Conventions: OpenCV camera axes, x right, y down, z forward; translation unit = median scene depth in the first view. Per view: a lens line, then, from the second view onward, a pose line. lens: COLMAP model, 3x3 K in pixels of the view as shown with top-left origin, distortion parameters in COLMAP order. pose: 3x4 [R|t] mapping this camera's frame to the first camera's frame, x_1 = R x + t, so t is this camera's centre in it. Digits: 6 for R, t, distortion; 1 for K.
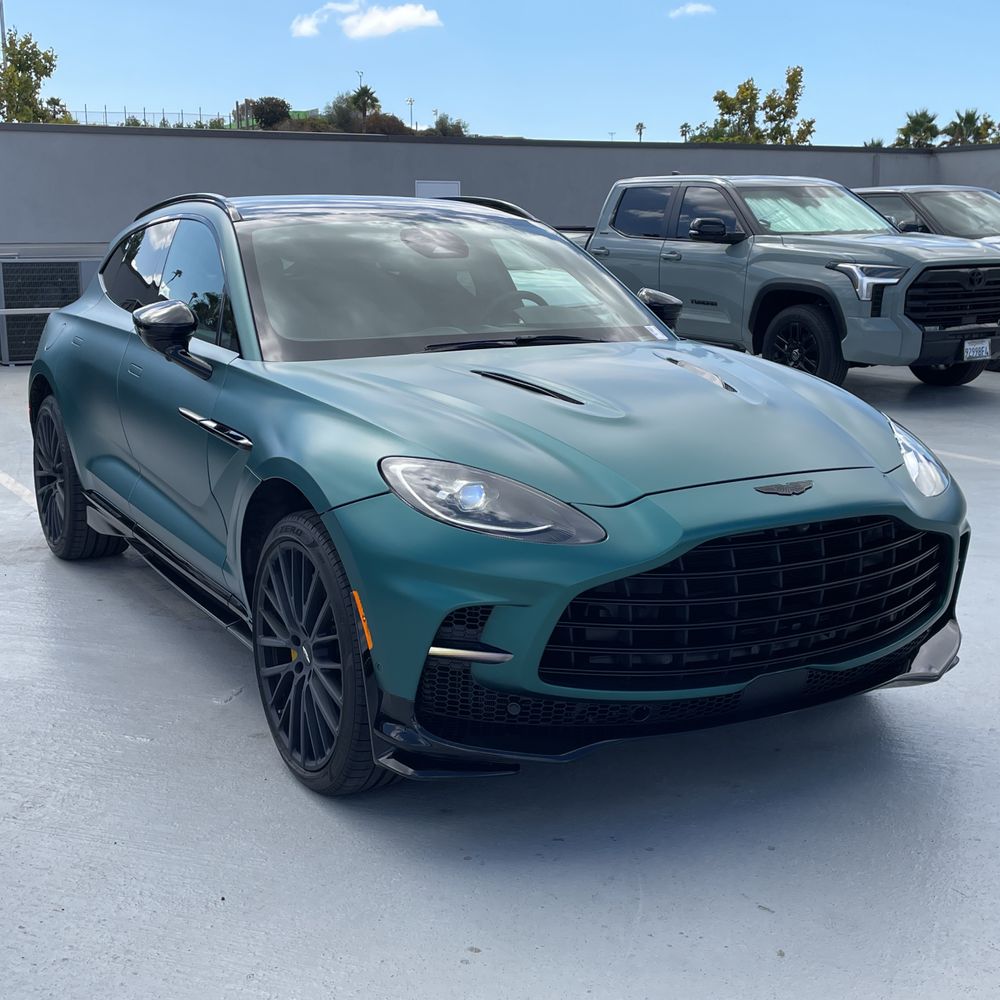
lens RADIAL K [[1398.0, 0, 499.9], [0, 1398.0, 497.3], [0, 0, 1]] dist [0.056141, 0.000000]
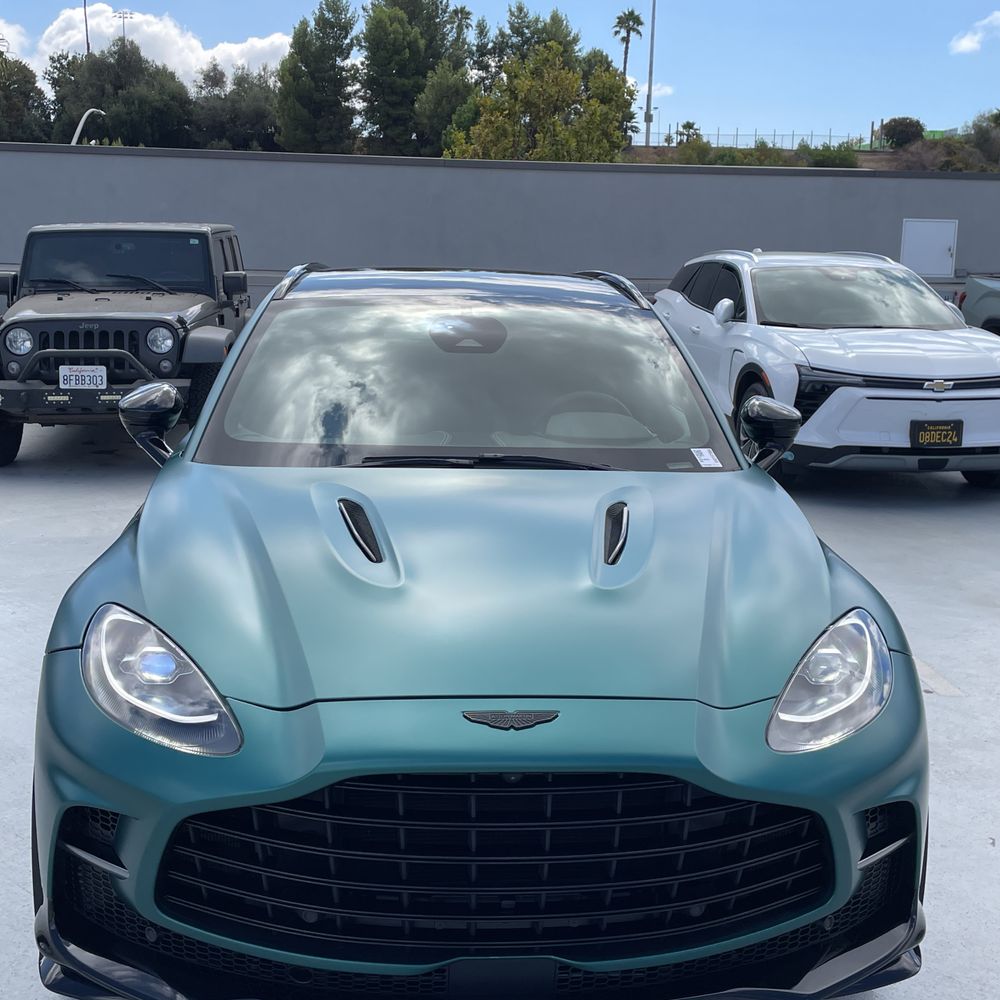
lens RADIAL K [[1398.0, 0, 520.2], [0, 1398.0, 487.6], [0, 0, 1]] dist [0.056141, 0.000000]
pose [[0.905922, 0.103855, -0.410511, 0.508003], [-0.111395, 0.993761, 0.005583, -0.135693], [0.408530, 0.040671, 0.911839, 0.312368]]
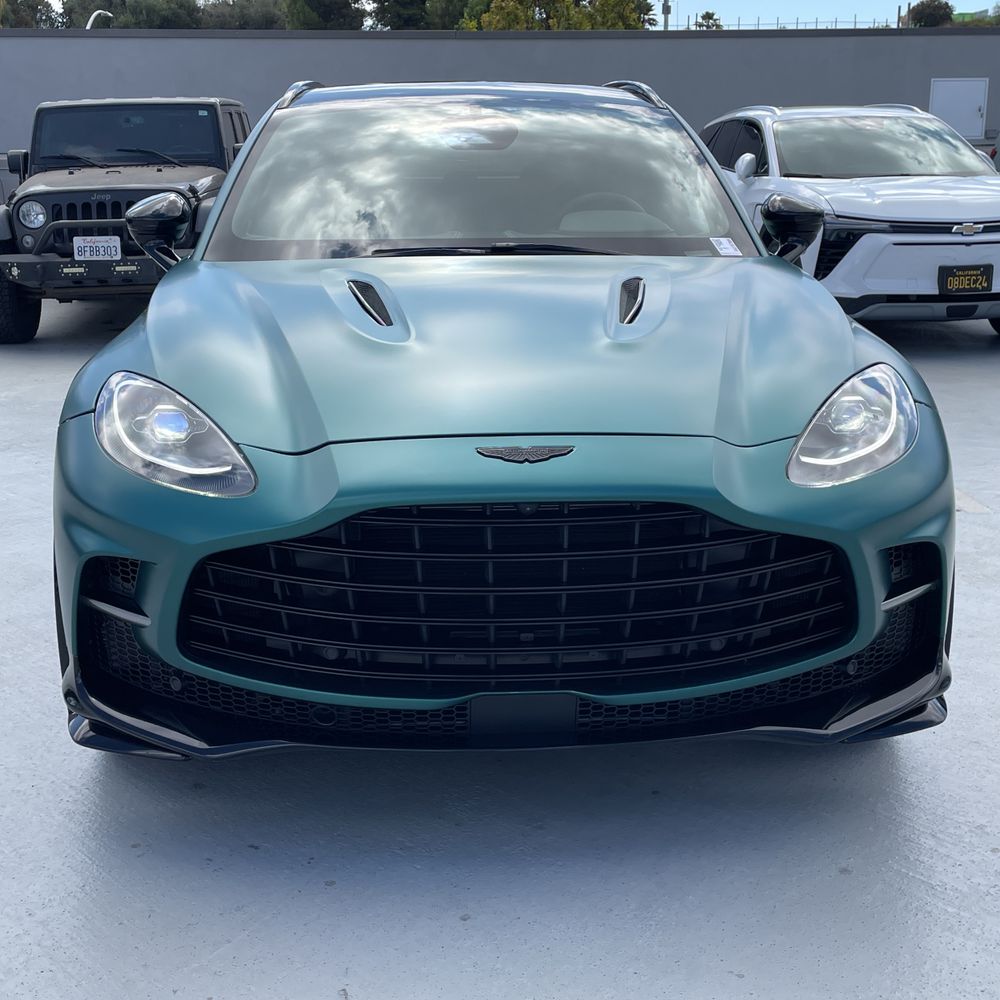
lens RADIAL K [[1398.0, 0, 498.1], [0, 1398.0, 501.2], [0, 0, 1]] dist [0.056141, 0.000000]
pose [[0.894584, 0.112085, -0.432617, 0.517796], [-0.086176, 0.993134, 0.079108, -0.038216], [0.438513, -0.033488, 0.898101, 0.329312]]
